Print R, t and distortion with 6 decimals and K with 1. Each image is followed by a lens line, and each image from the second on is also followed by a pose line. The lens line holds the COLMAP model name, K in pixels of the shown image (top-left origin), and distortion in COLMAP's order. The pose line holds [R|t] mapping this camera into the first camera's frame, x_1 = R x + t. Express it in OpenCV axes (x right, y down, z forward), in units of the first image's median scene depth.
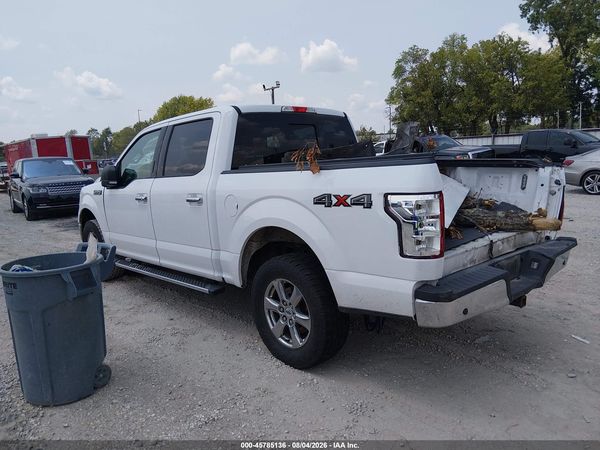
lens RADIAL K [[486.6, 0, 300.0], [0, 486.6, 225.0], [0, 0, 1]] dist [0.029884, -0.001283]
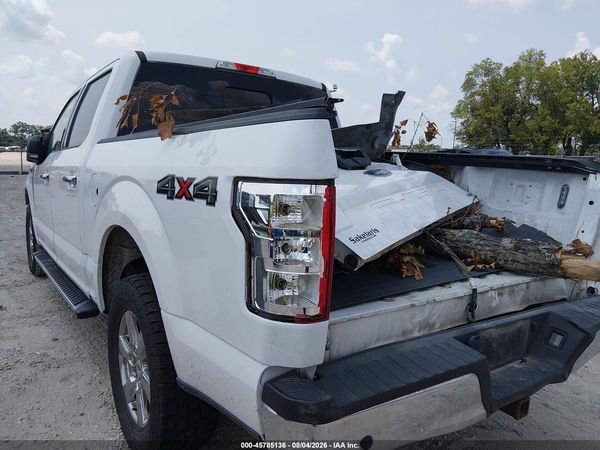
lens RADIAL K [[488.9, 0, 300.0], [0, 488.9, 225.0], [0, 0, 1]] dist [-0.006446, -0.009189]
pose [[0.988443, 0.096385, -0.117009, 0.217988], [-0.098234, 0.995112, -0.010130, -0.012801], [0.115461, 0.021507, 0.993079, 0.370039]]
